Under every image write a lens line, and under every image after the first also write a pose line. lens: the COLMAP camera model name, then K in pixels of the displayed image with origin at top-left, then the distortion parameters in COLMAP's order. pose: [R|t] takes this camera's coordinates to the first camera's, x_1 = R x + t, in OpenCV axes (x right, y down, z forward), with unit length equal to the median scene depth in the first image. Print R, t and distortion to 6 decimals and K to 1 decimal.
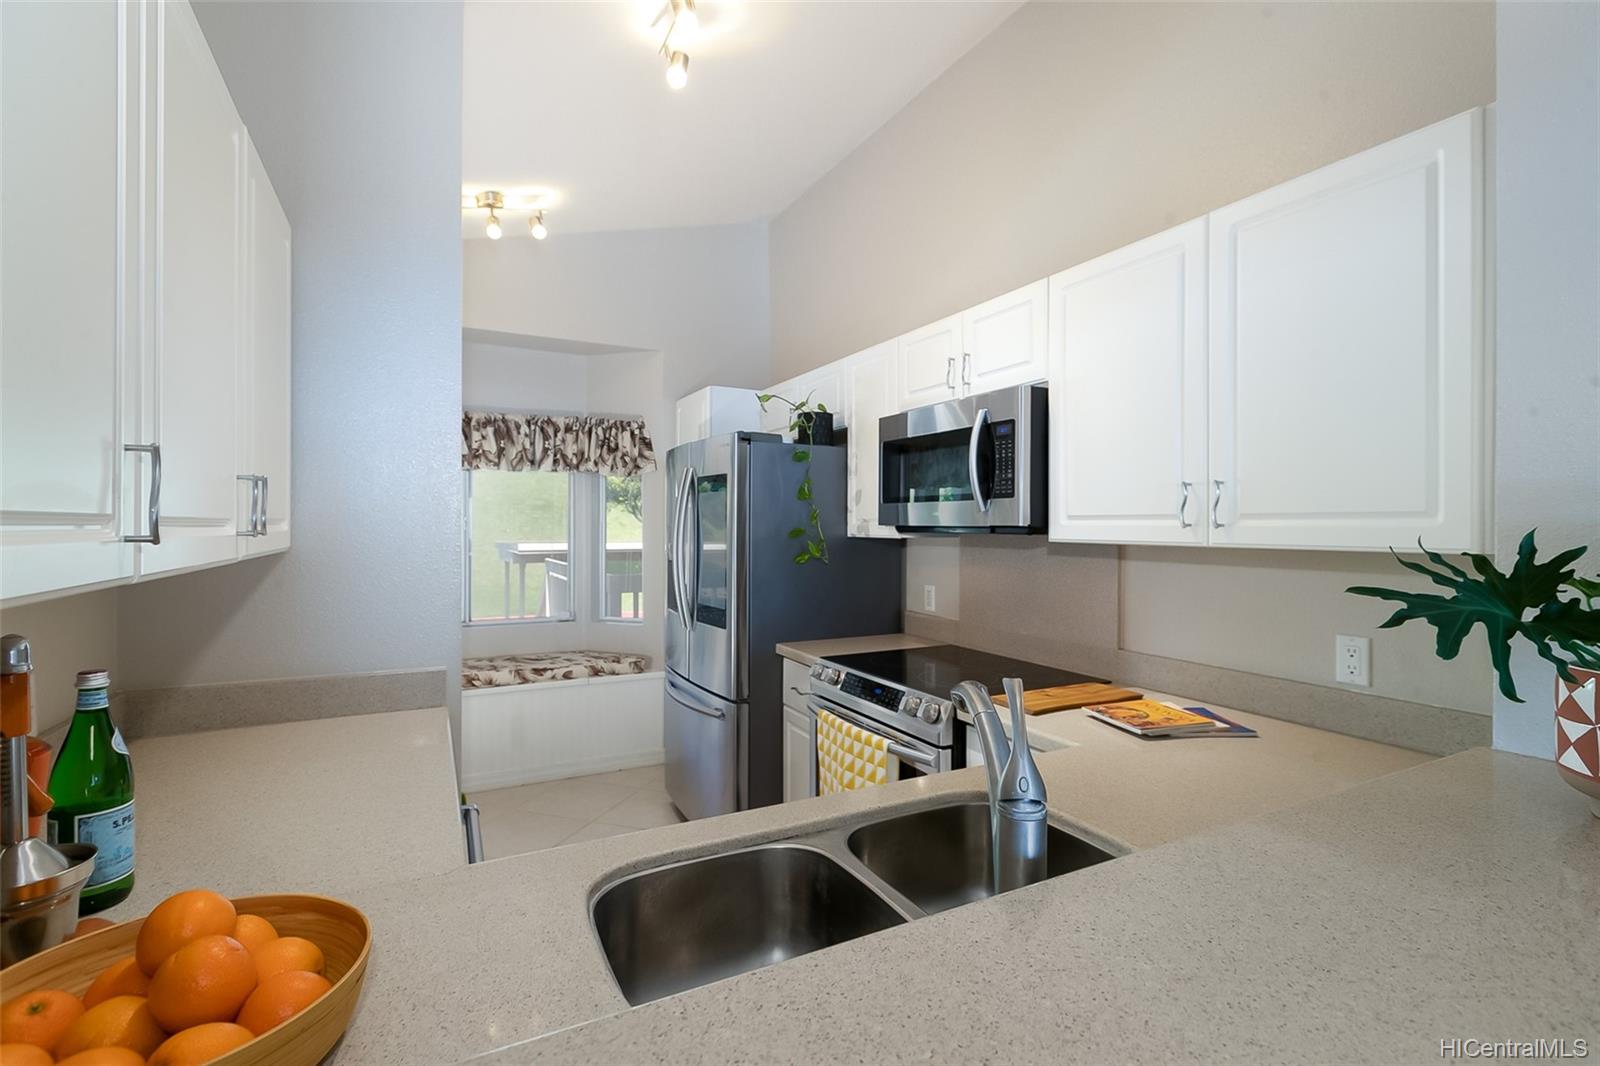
lens RADIAL K [[751.5, 0, 800.0], [0, 751.5, 533.0], [0, 0, 1]] dist [0.071358, 0.000081]
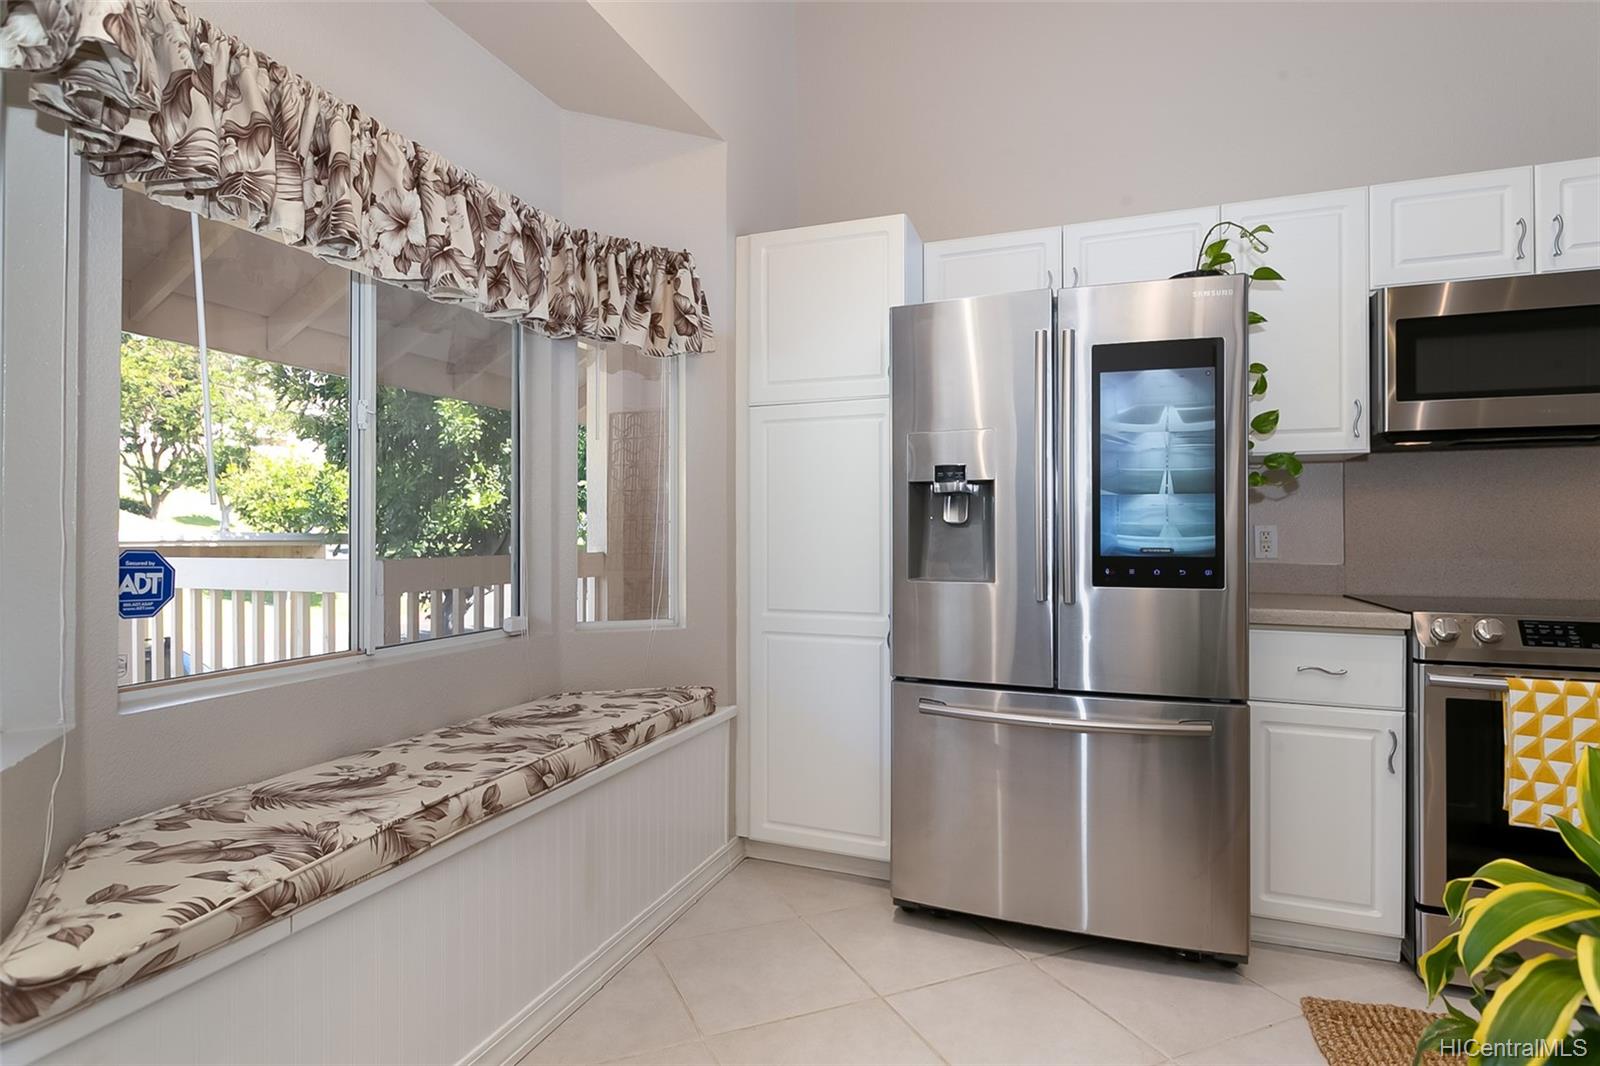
lens RADIAL K [[832.7, 0, 783.7], [0, 832.7, 522.2], [0, 0, 1]] dist [-0.001464, 0.026246]
pose [[0.745015, 0.005582, 0.667025, -0.613693], [0.007998, 0.999818, -0.017300, 0.060829], [-0.667000, 0.018224, 0.744835, 0.546807]]
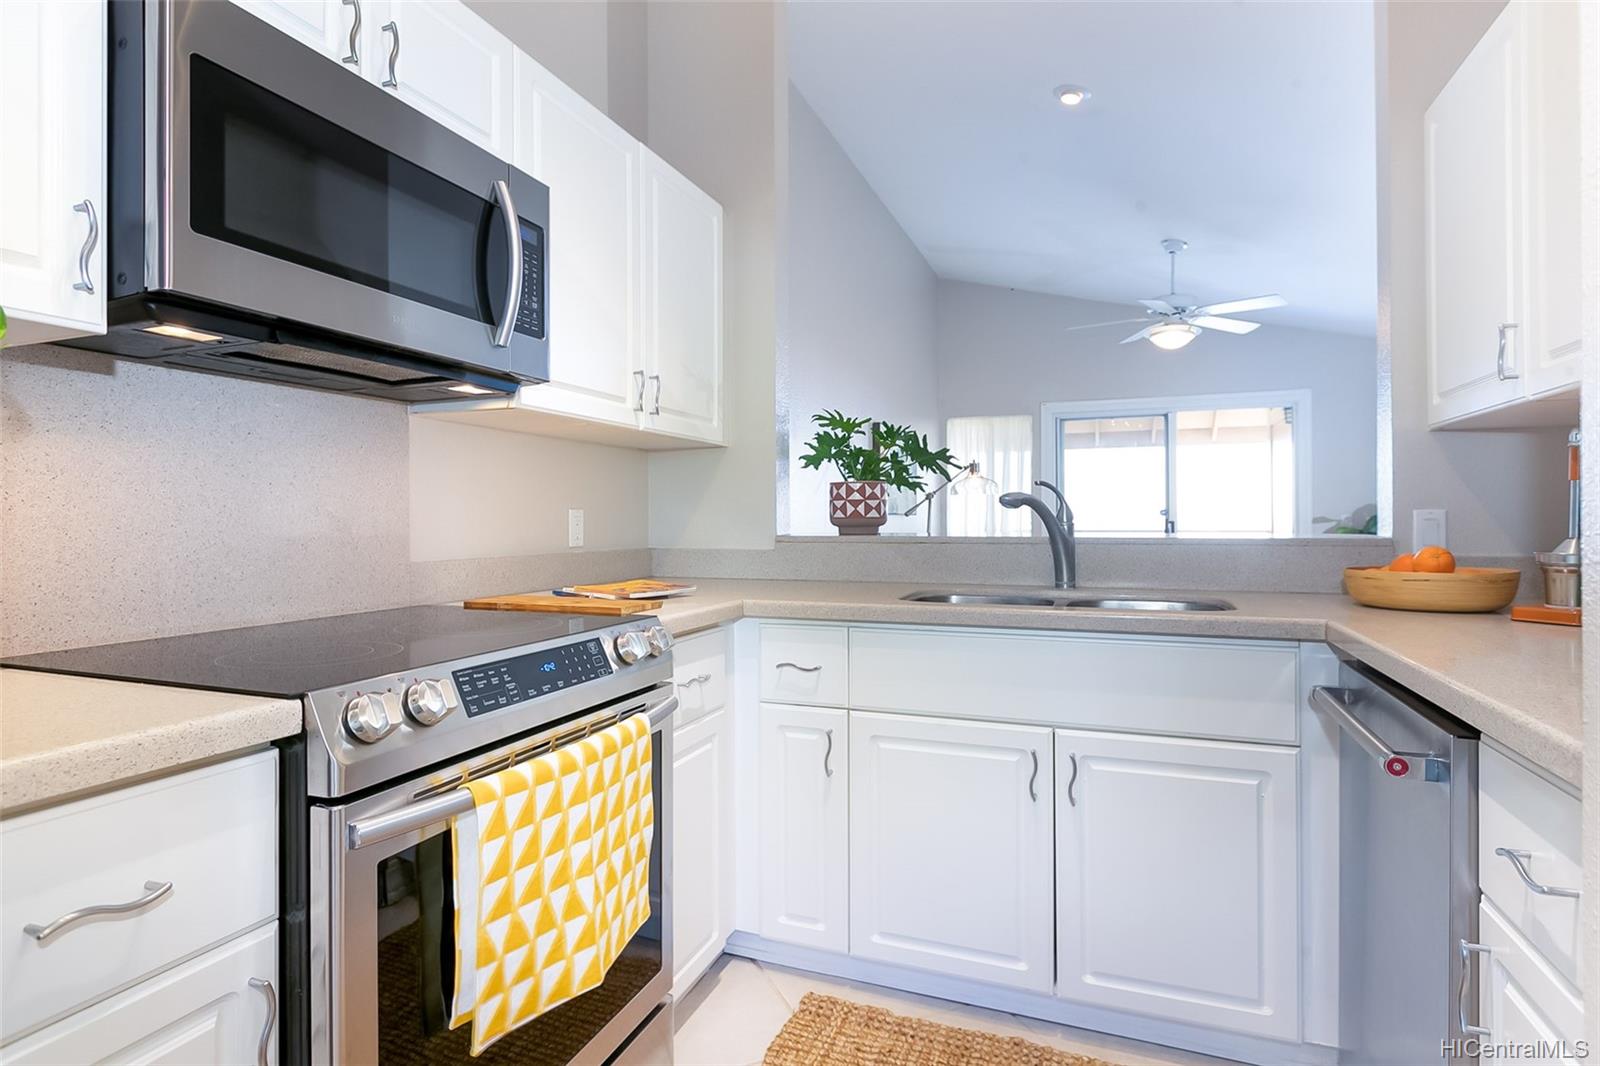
lens RADIAL K [[832.7, 0, 783.7], [0, 832.7, 522.2], [0, 0, 1]] dist [-0.001464, 0.026246]
pose [[-0.655214, -0.008800, 0.755392, -0.244796], [0.012339, 0.999674, 0.022349, 0.058898], [-0.755343, 0.023965, -0.654892, 0.723347]]
